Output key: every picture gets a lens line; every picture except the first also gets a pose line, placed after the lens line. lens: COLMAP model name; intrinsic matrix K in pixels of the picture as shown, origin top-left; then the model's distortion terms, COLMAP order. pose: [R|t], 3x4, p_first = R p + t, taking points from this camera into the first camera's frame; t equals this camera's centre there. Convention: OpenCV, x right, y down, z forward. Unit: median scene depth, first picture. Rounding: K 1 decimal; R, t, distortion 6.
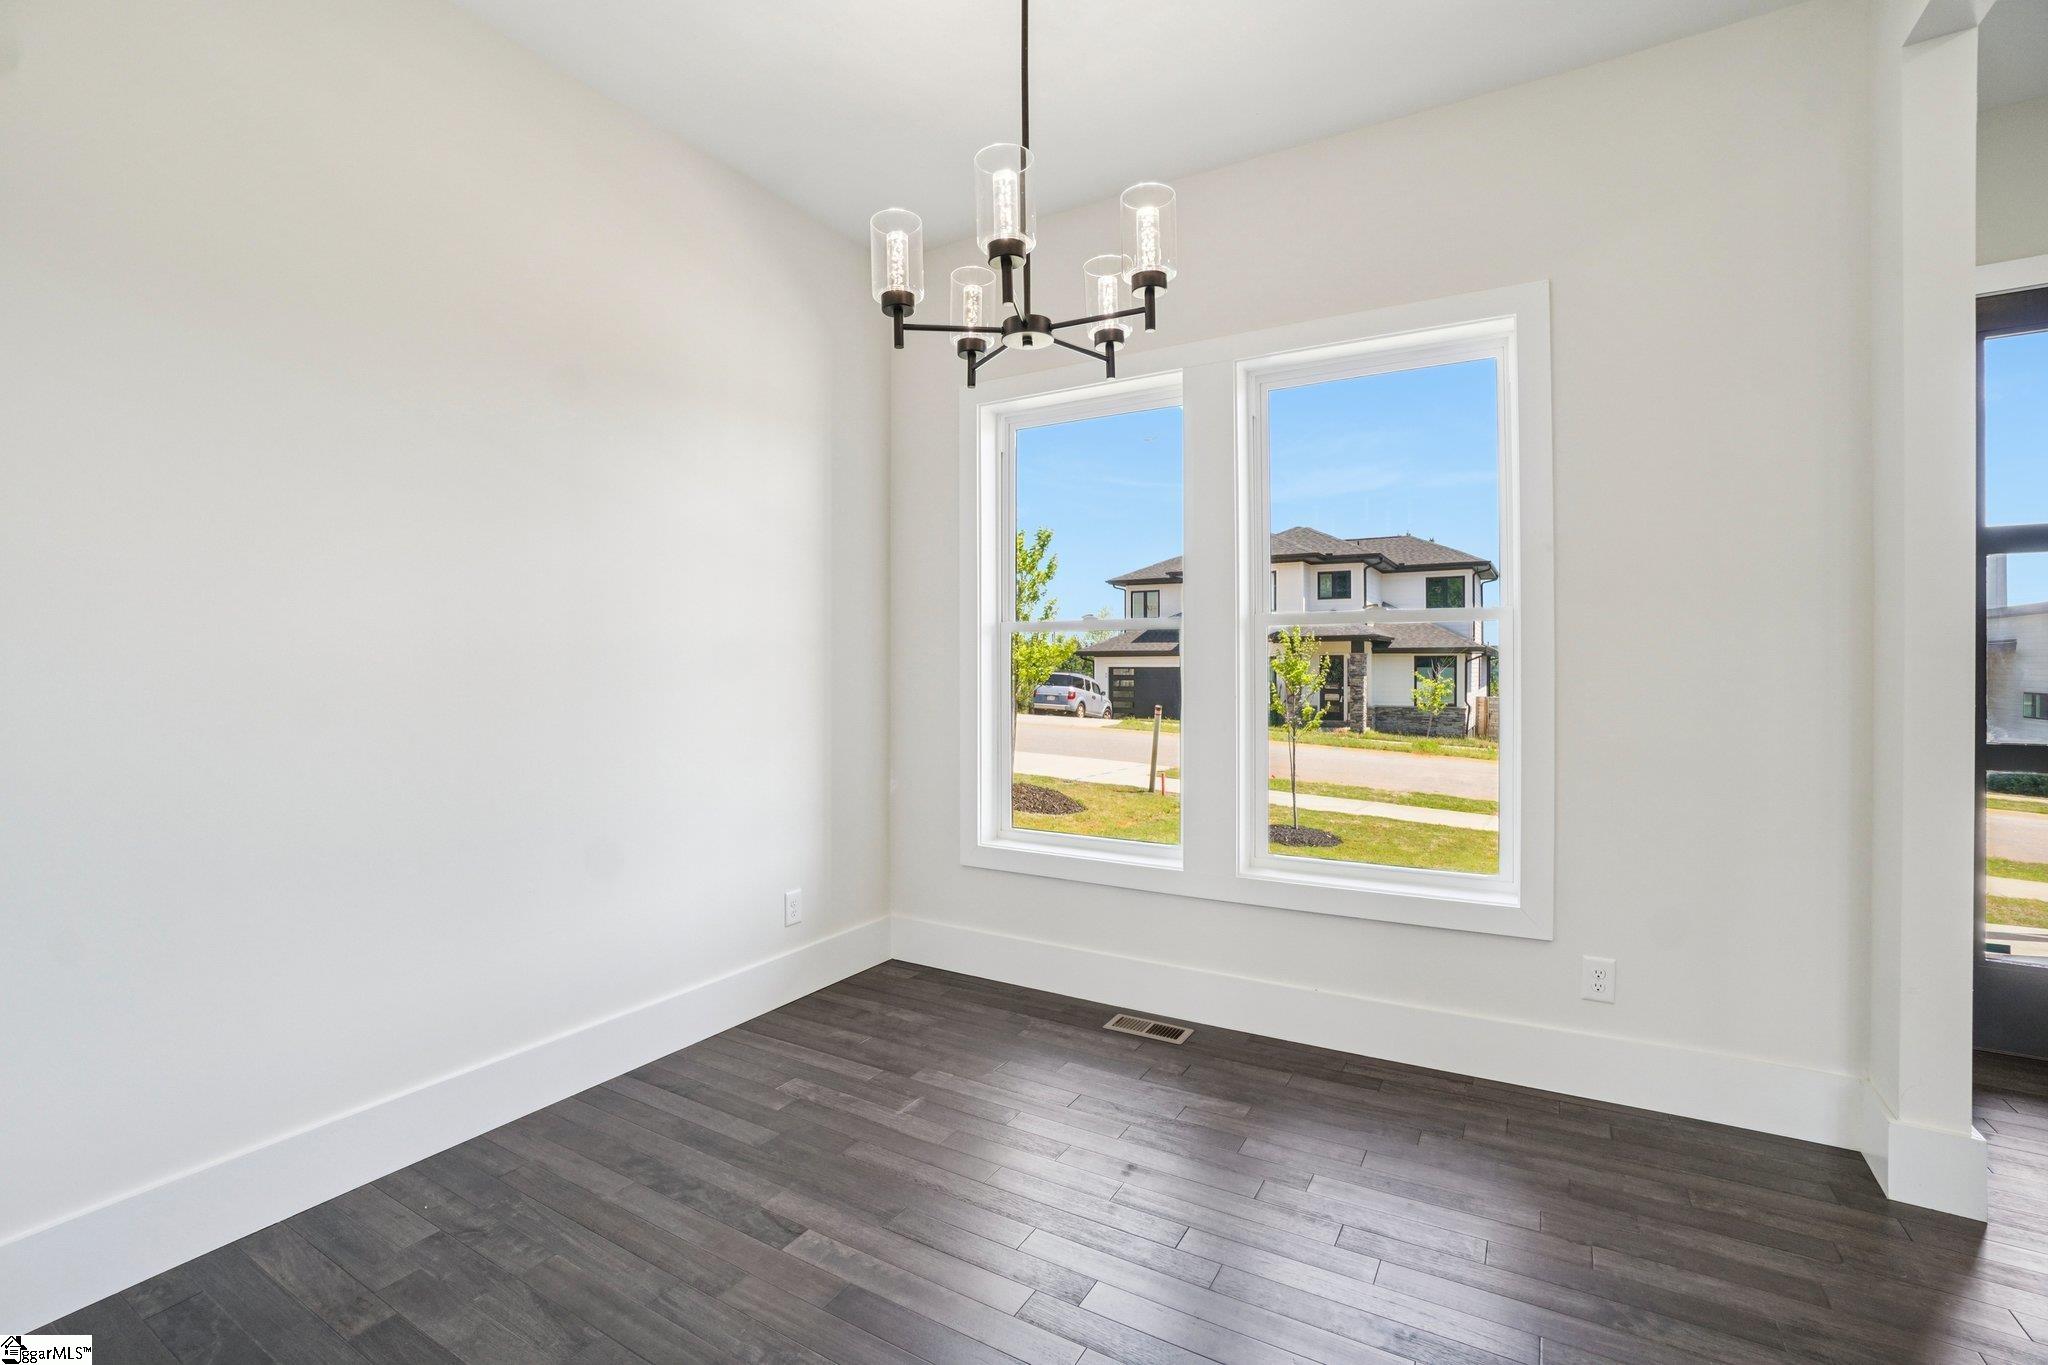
lens RADIAL K [[919.8, 0, 1006.5], [0, 919.8, 656.1], [0, 0, 1]] dist [-0.042823, 0.012846]
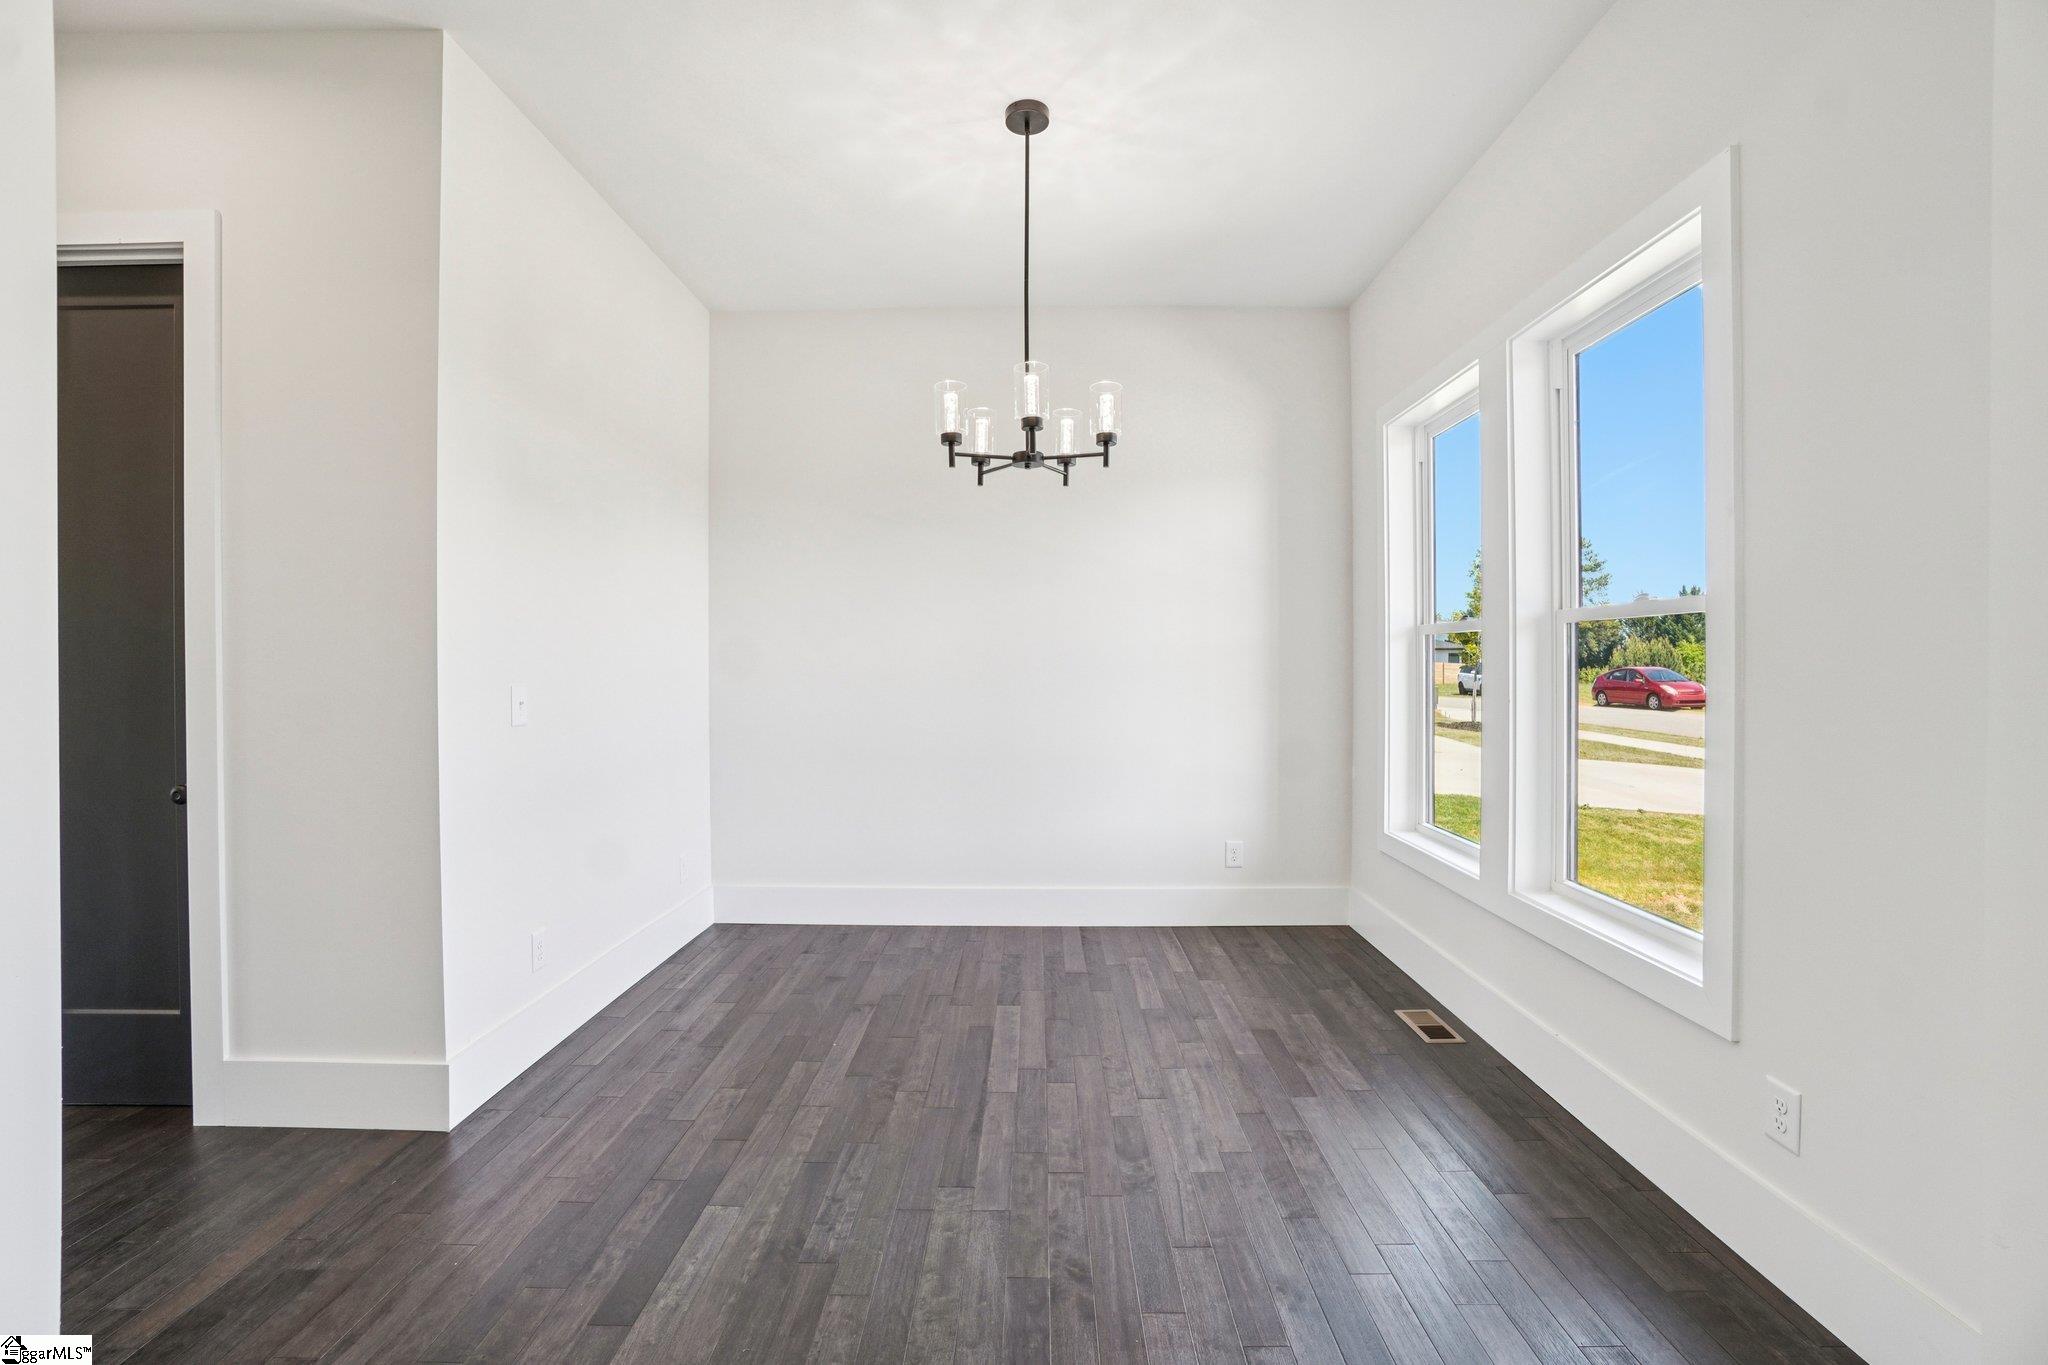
lens RADIAL K [[919.8, 0, 1024.4], [0, 919.8, 660.5], [0, 0, 1]] dist [-0.042823, 0.012846]
pose [[0.497533, -0.002589, -0.867441, 0.803803], [0.008812, 0.999959, 0.002070, -0.004056], [0.867400, -0.008674, 0.497535, 0.112636]]
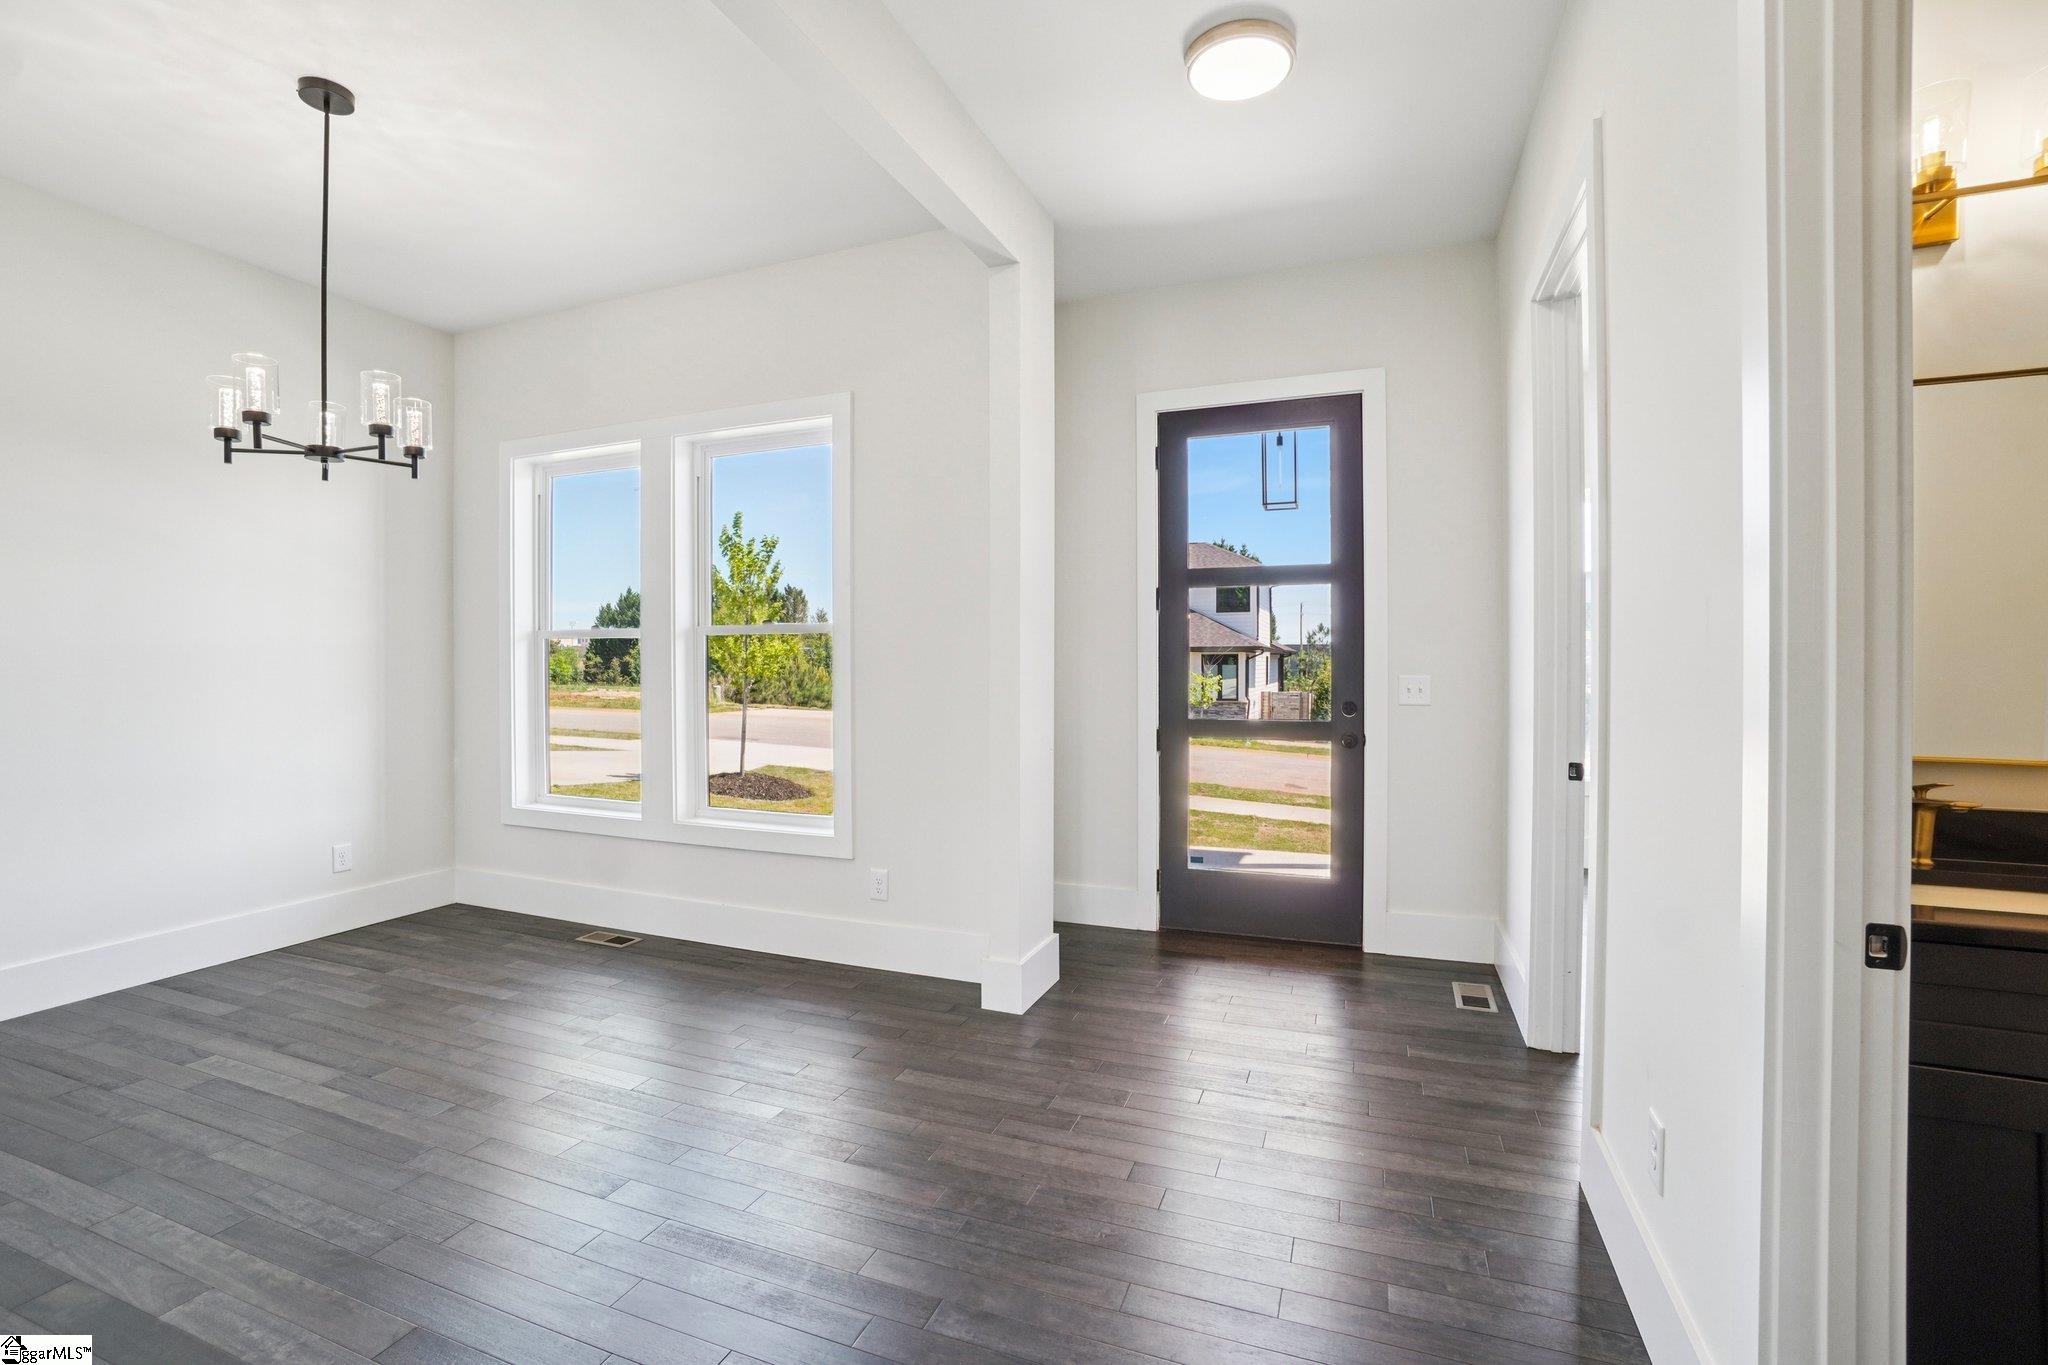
lens RADIAL K [[919.8, 0, 1030.5], [0, 919.8, 674.5], [0, 0, 1]] dist [-0.042823, 0.012846]
pose [[0.986162, 0.002647, 0.165761, 0.538773], [-0.006876, 0.999665, 0.024948, -0.016093], [-0.165639, -0.025743, 0.985850, -0.399556]]
